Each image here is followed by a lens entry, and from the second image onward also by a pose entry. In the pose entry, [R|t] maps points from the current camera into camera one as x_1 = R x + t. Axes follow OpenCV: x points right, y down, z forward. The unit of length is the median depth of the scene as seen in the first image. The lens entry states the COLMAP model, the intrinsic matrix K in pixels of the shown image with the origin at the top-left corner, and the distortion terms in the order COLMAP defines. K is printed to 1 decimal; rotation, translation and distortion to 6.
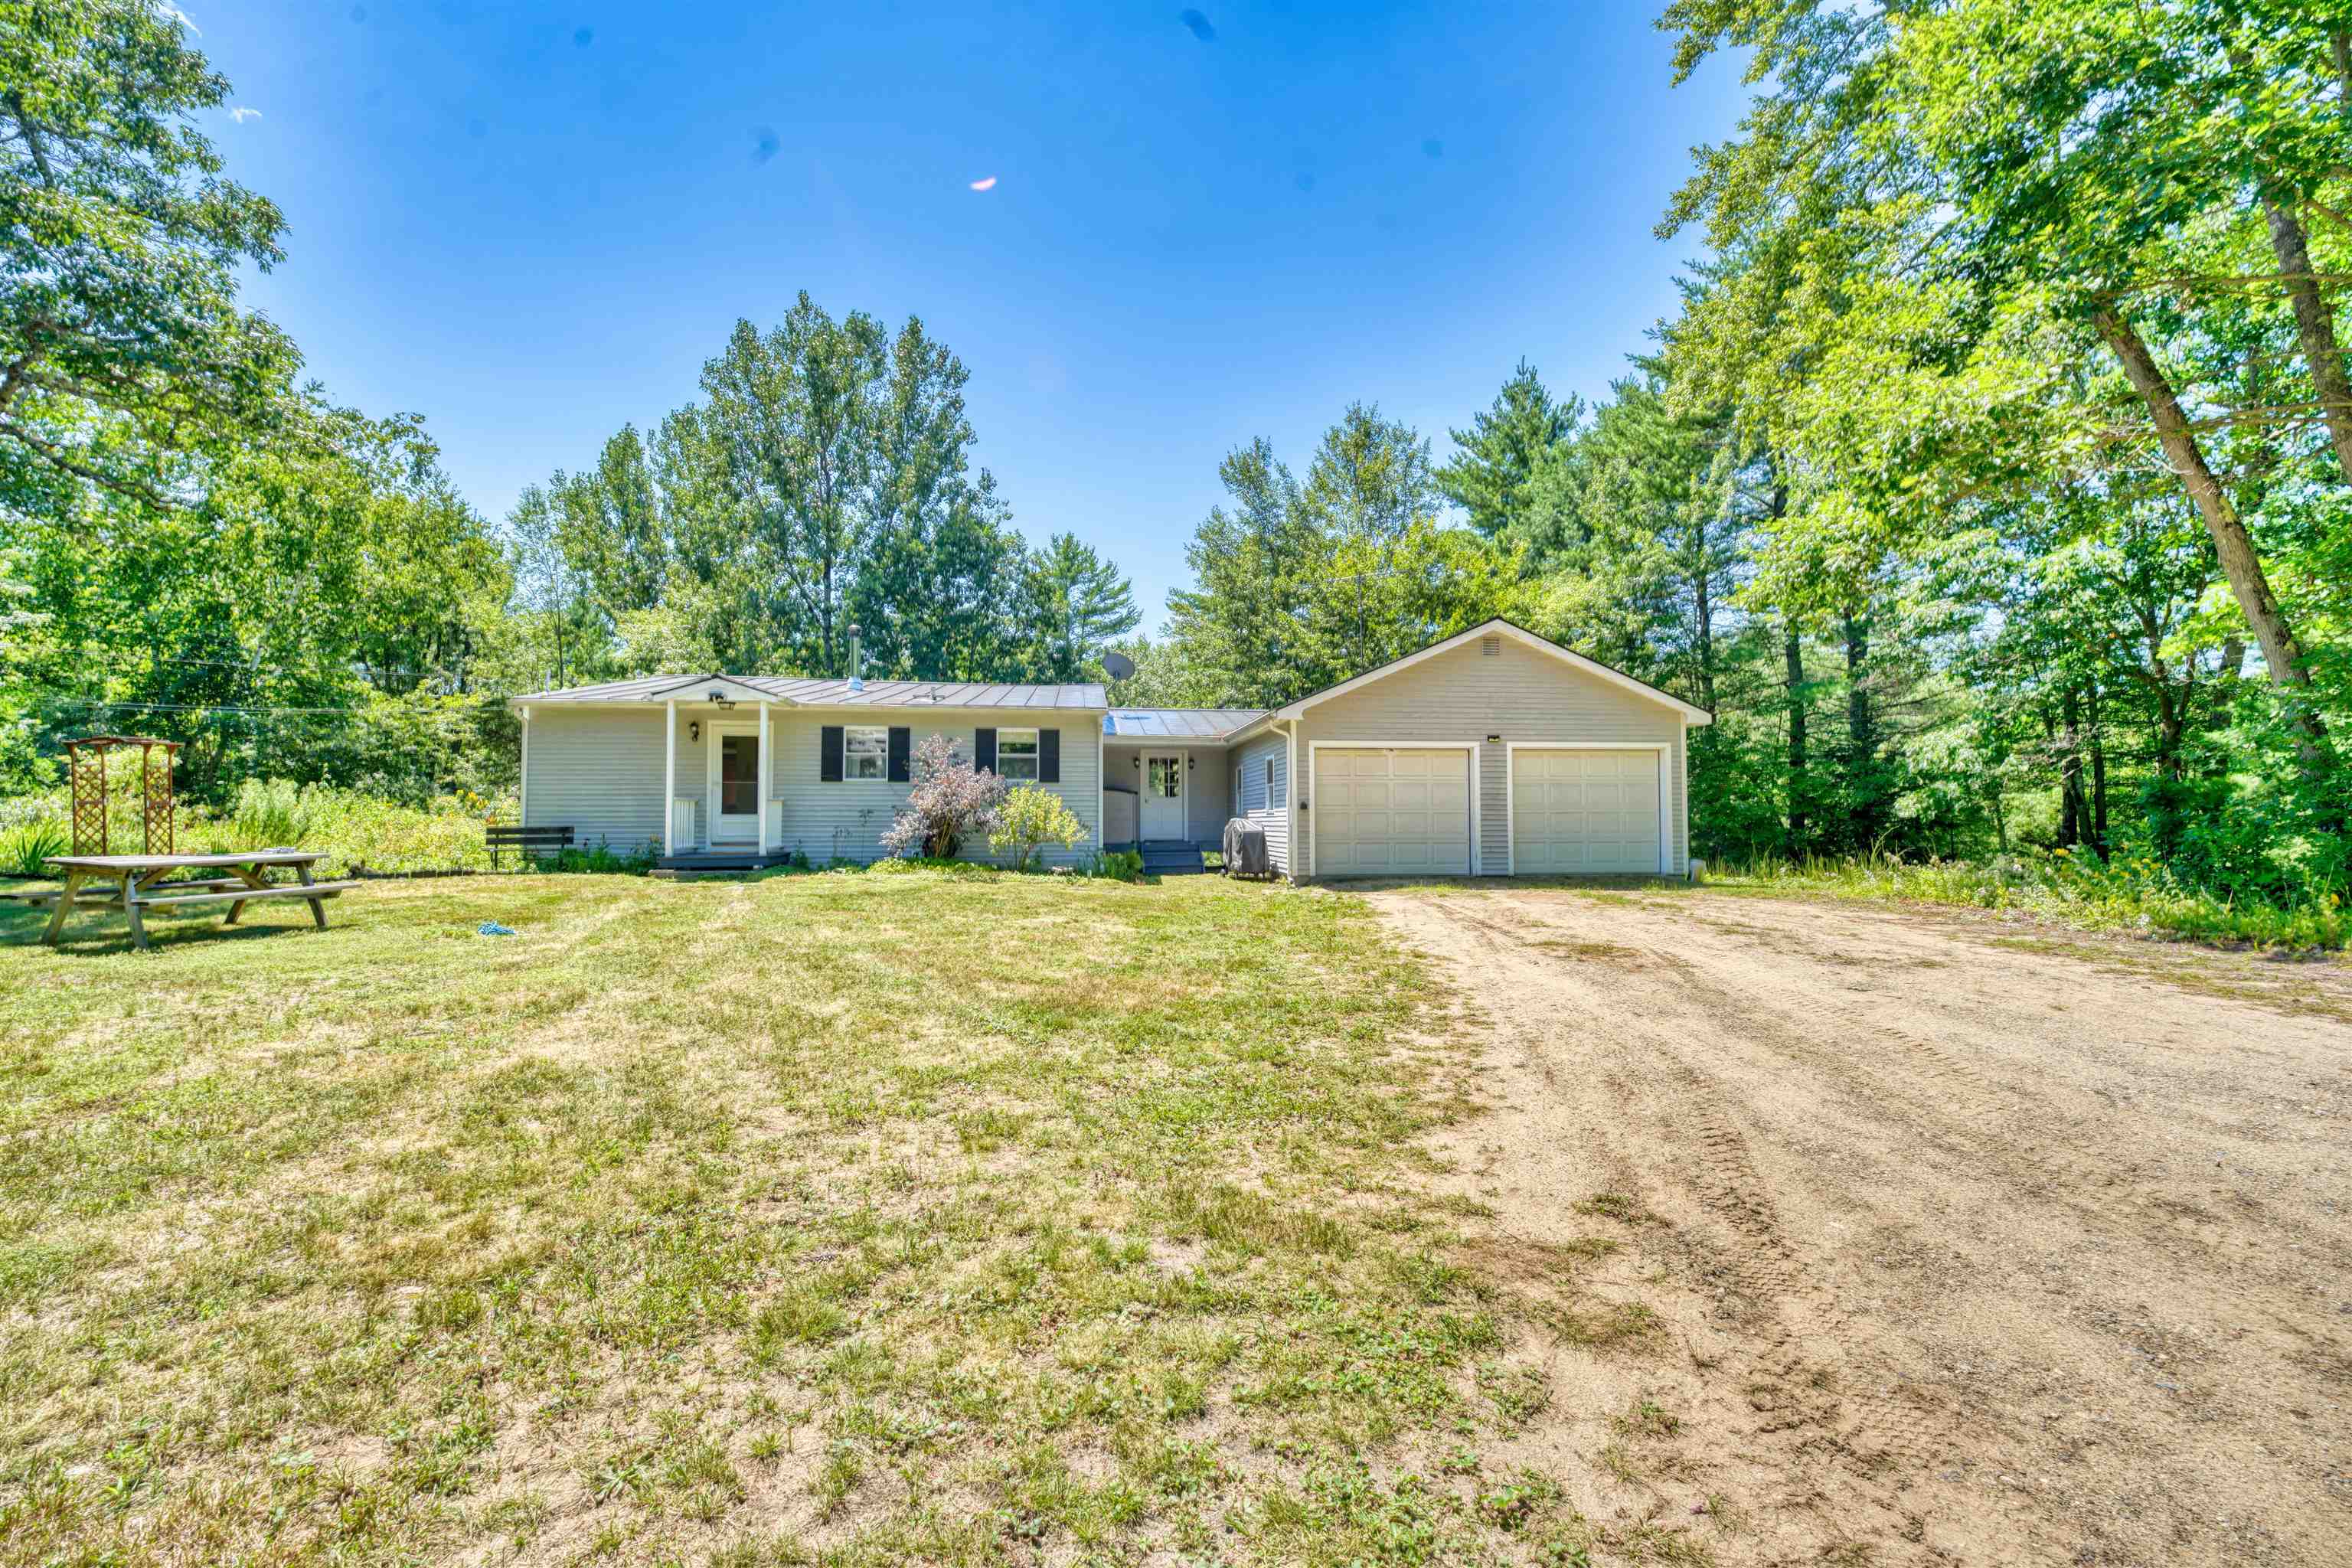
lens RADIAL K [[979.2, 0, 1188.0], [0, 979.2, 783.3], [0, 0, 1]] dist [0.018949, -0.017910]
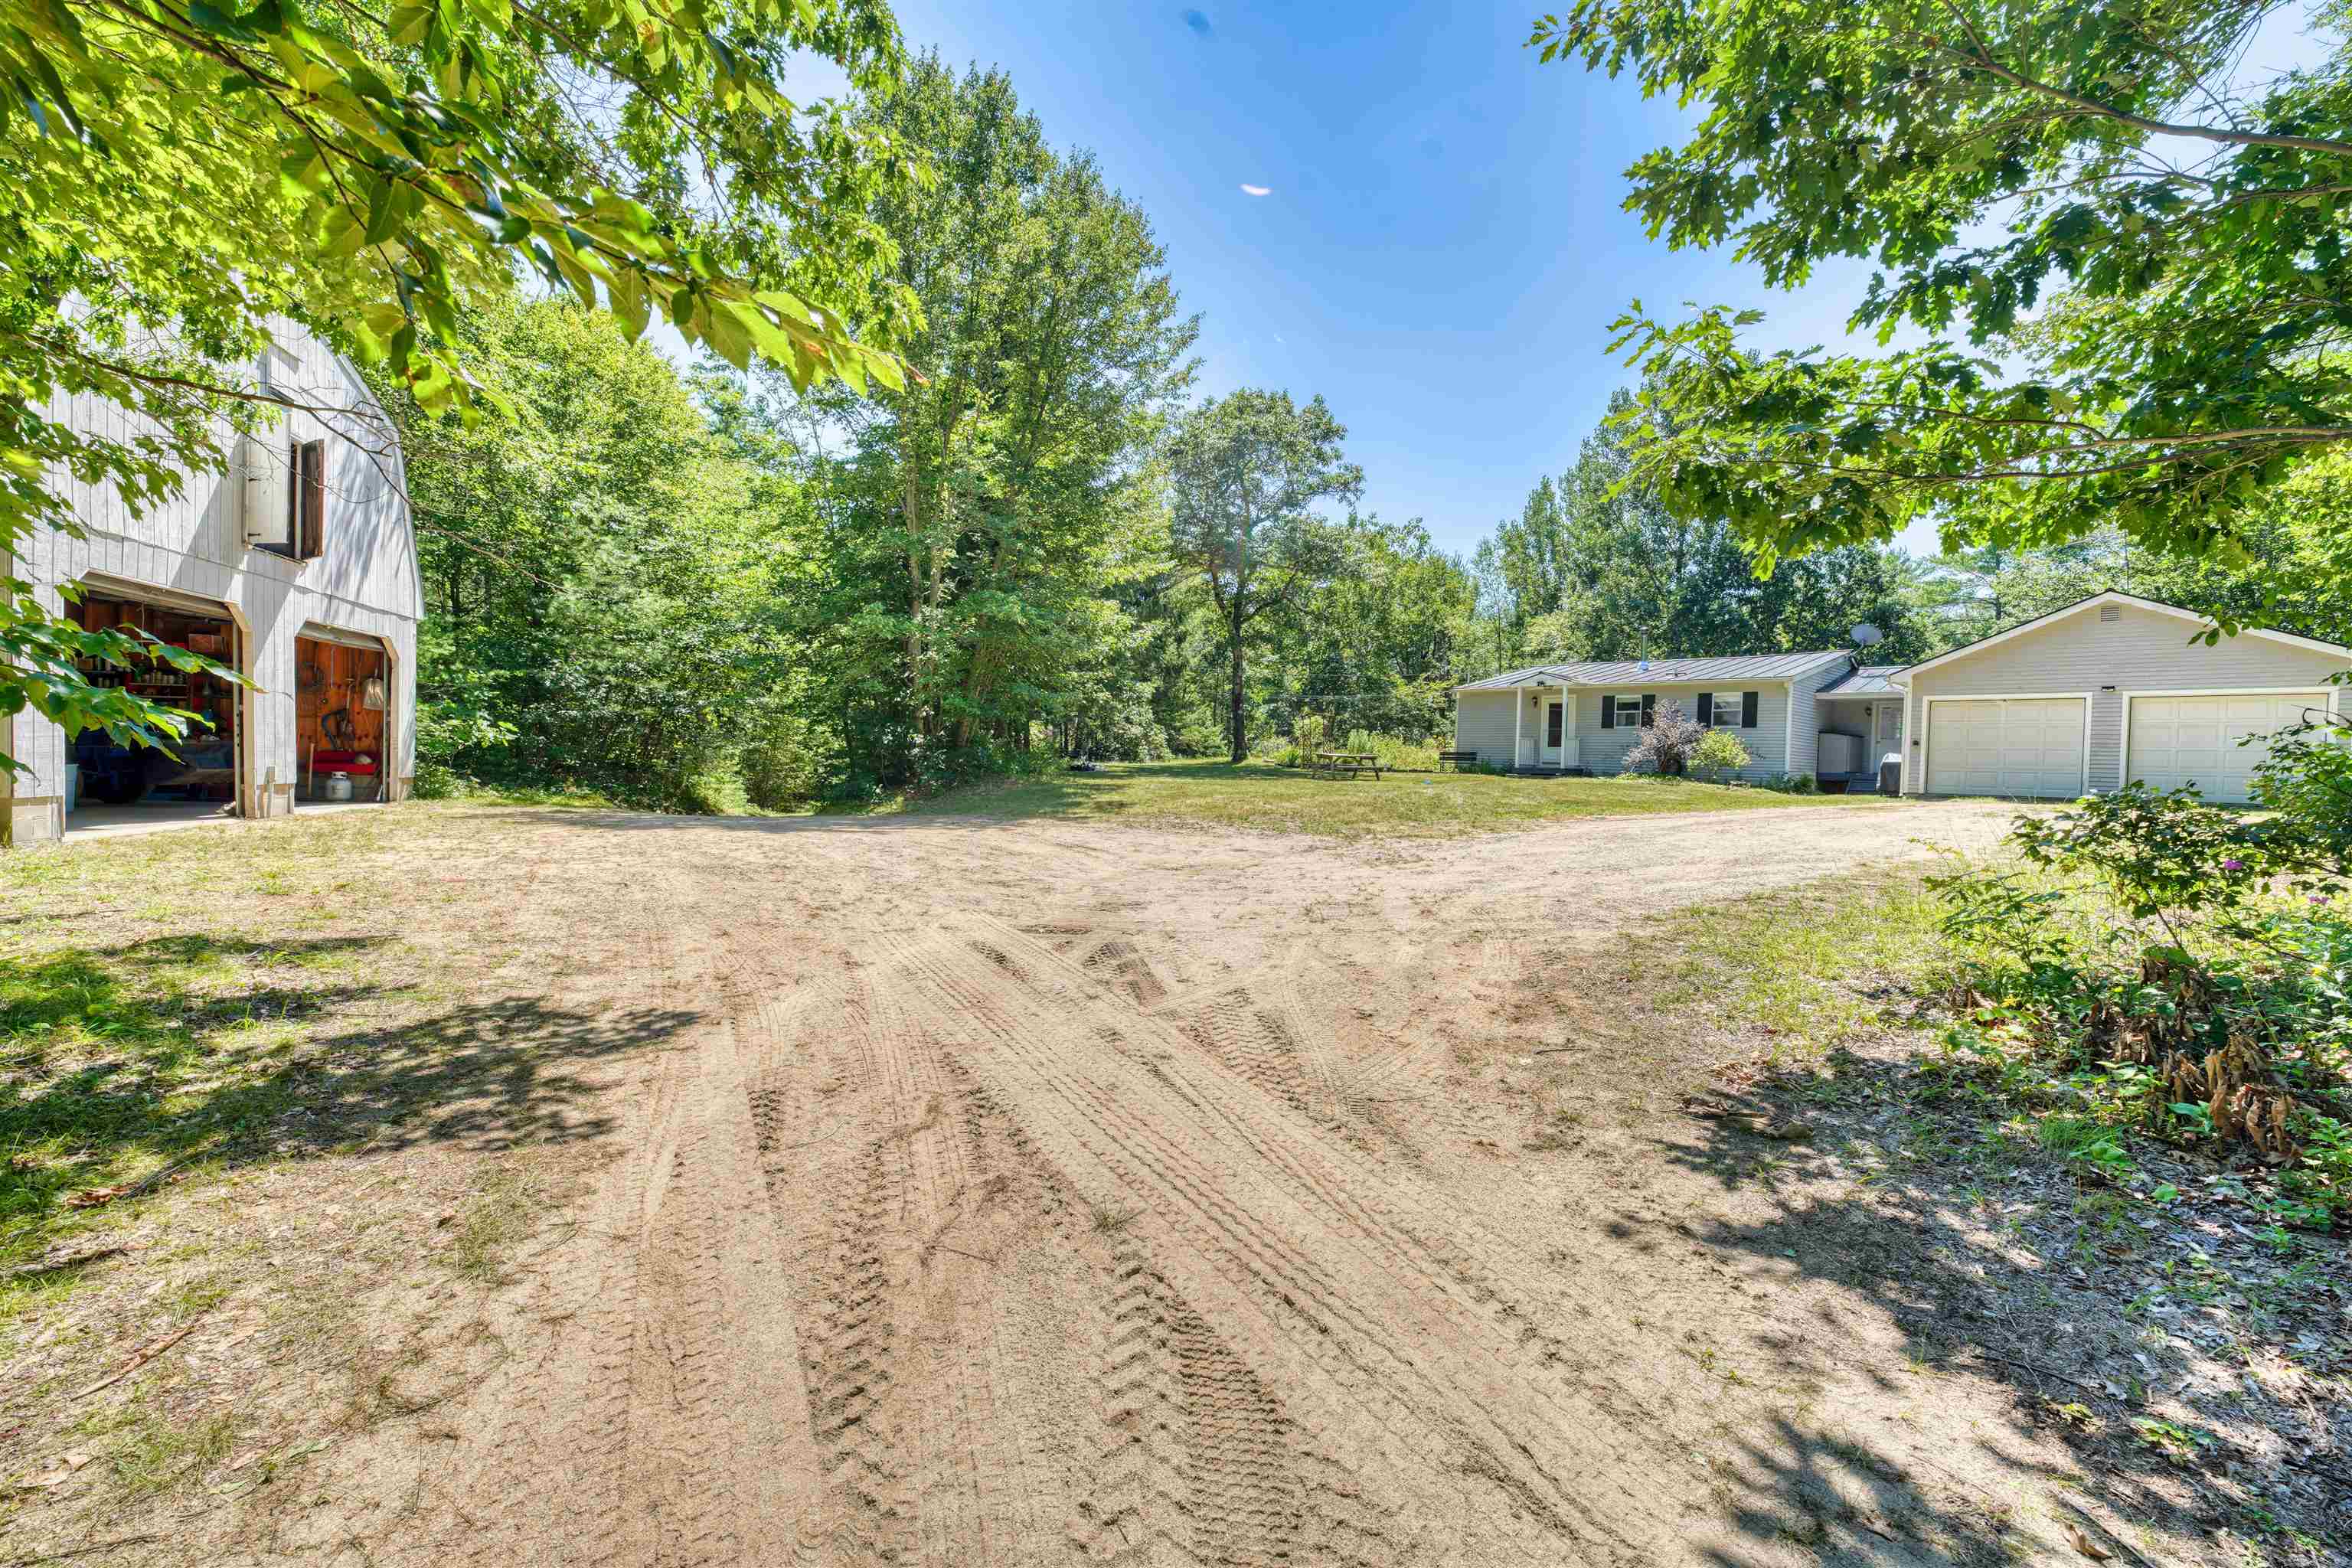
lens RADIAL K [[979.2, 0, 1188.0], [0, 979.2, 783.3], [0, 0, 1]] dist [0.018949, -0.017910]
pose [[0.616174, 0.036740, -0.786752, 0.530765], [-0.000753, 0.998938, 0.046060, 0.015655], [0.787609, -0.027789, 0.615548, -0.623915]]
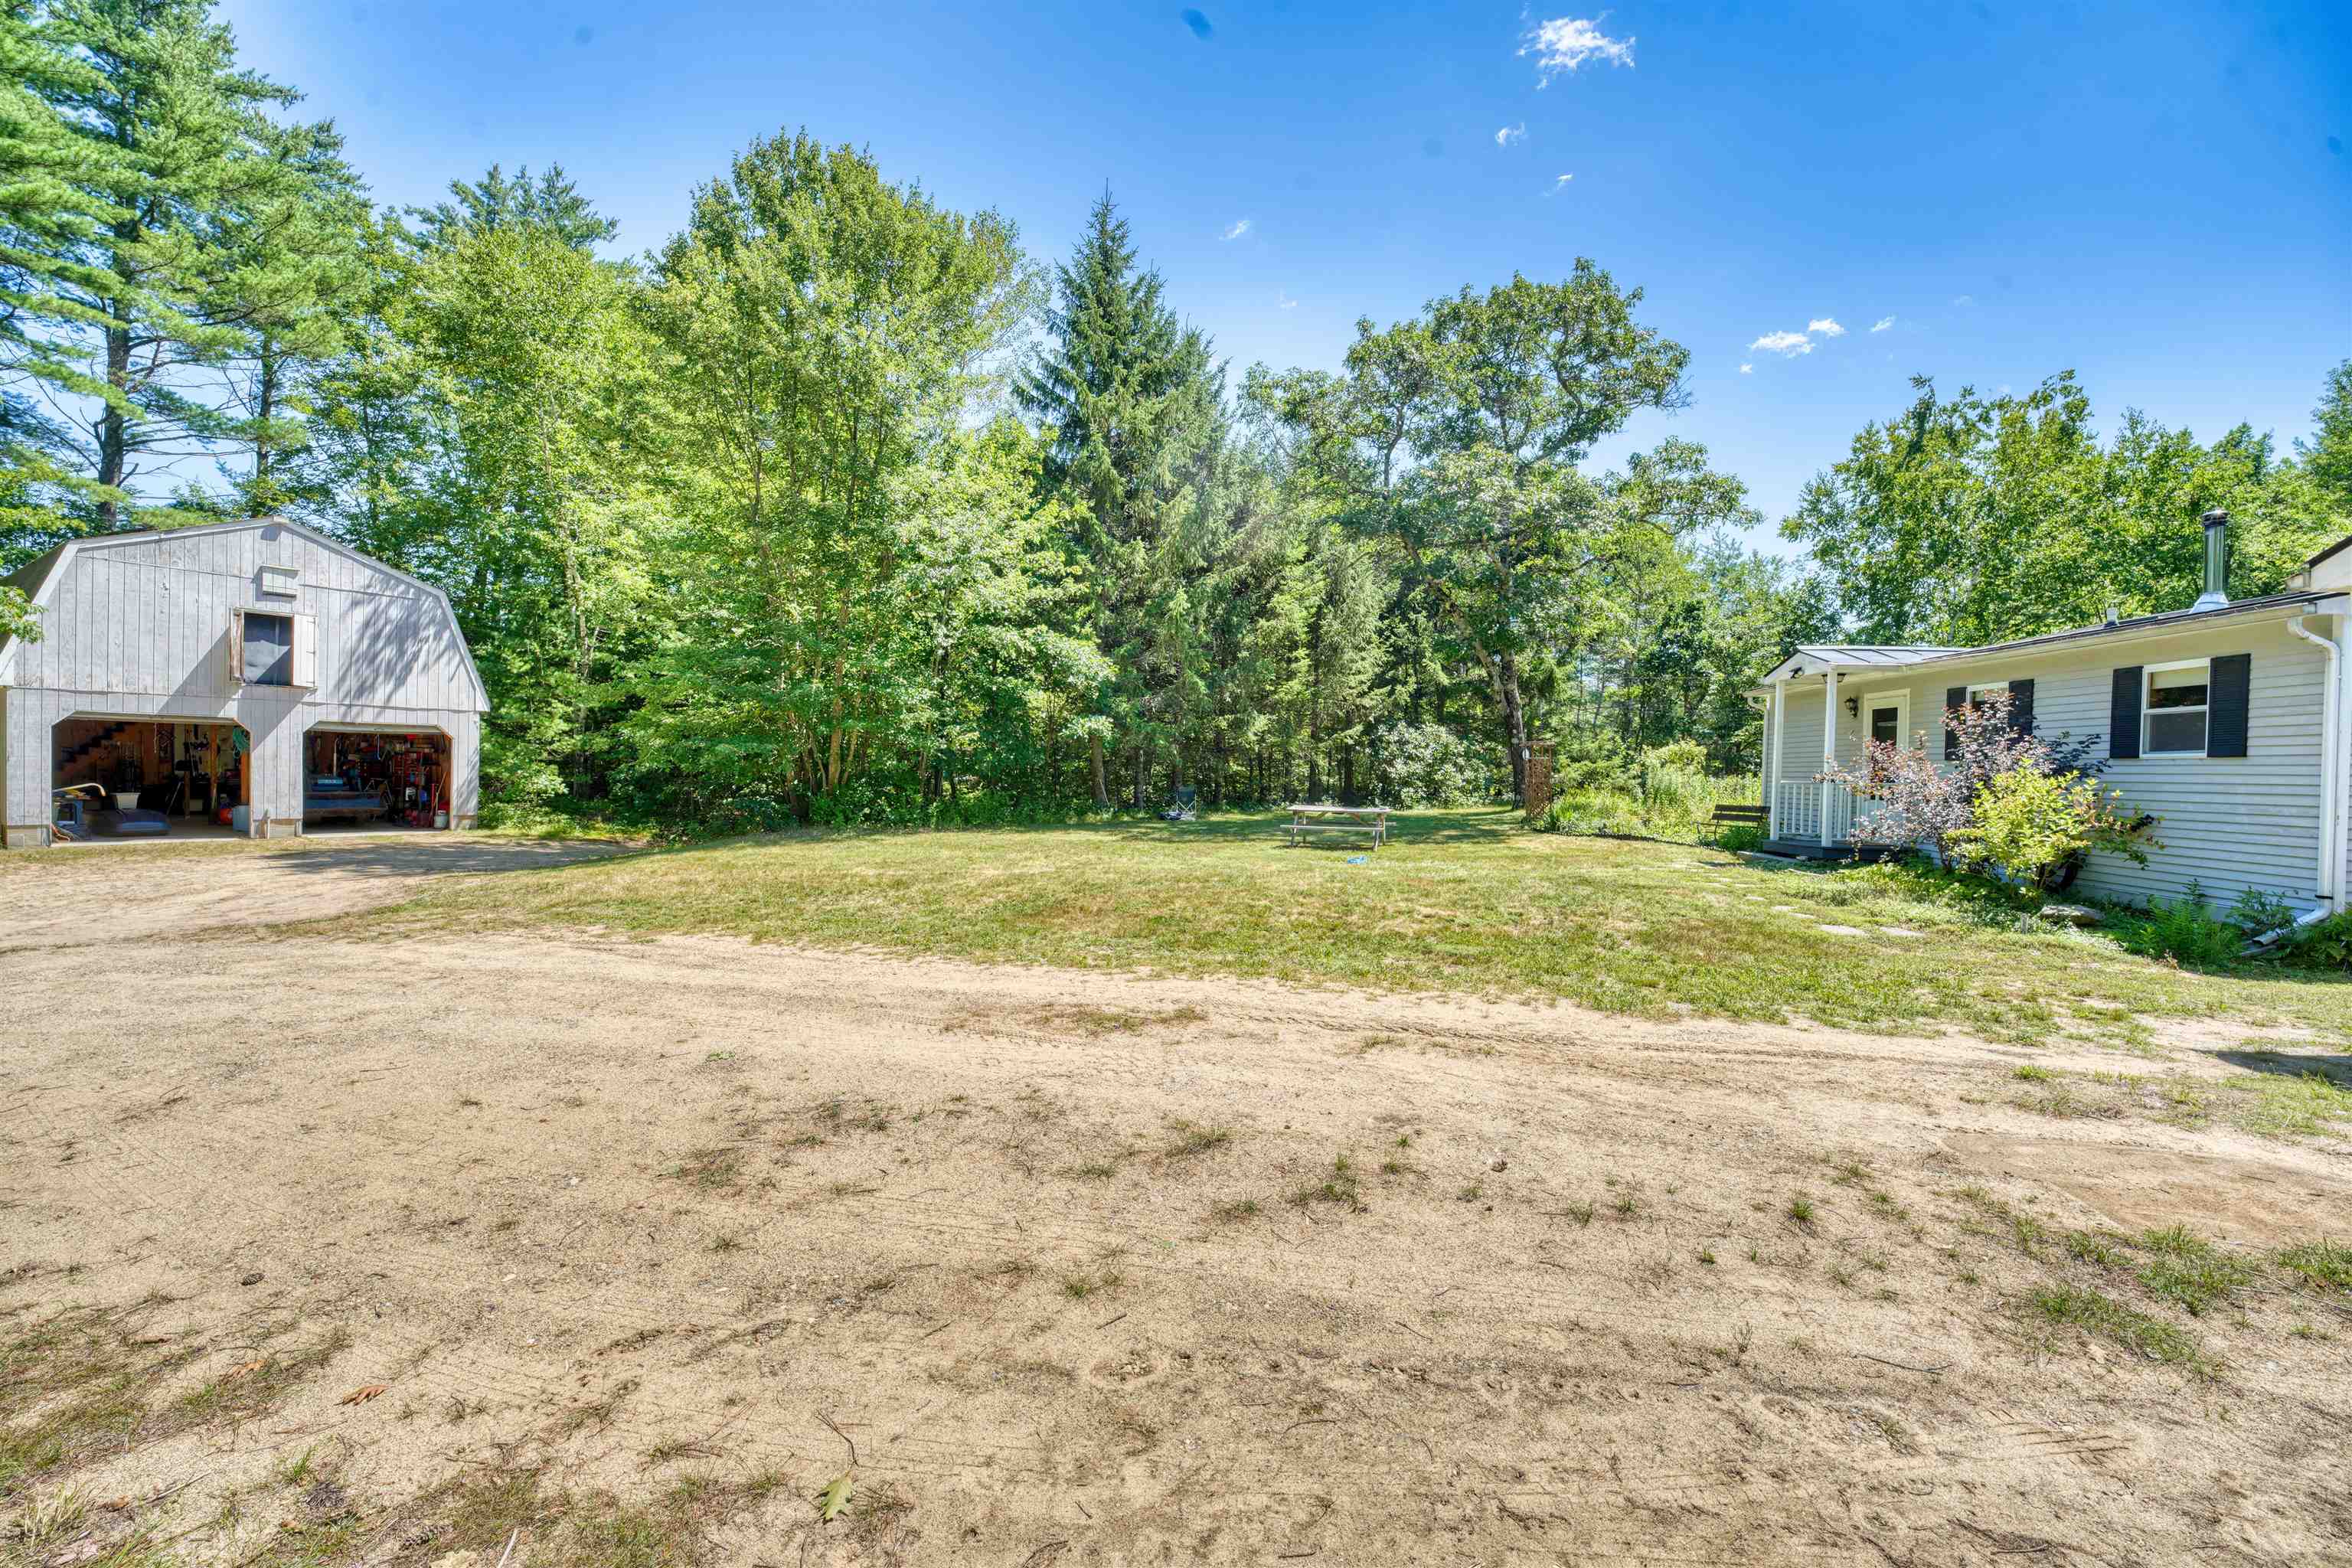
lens RADIAL K [[954.2, 0, 1132.1], [0, 954.2, 765.3], [0, 0, 1]] dist [-0.015425, 0.000205]
pose [[-0.262193, -0.005993, -0.964997, 0.493742], [0.011317, 0.999893, -0.009284, 0.000959], [0.964949, -0.013355, -0.262097, 0.565553]]
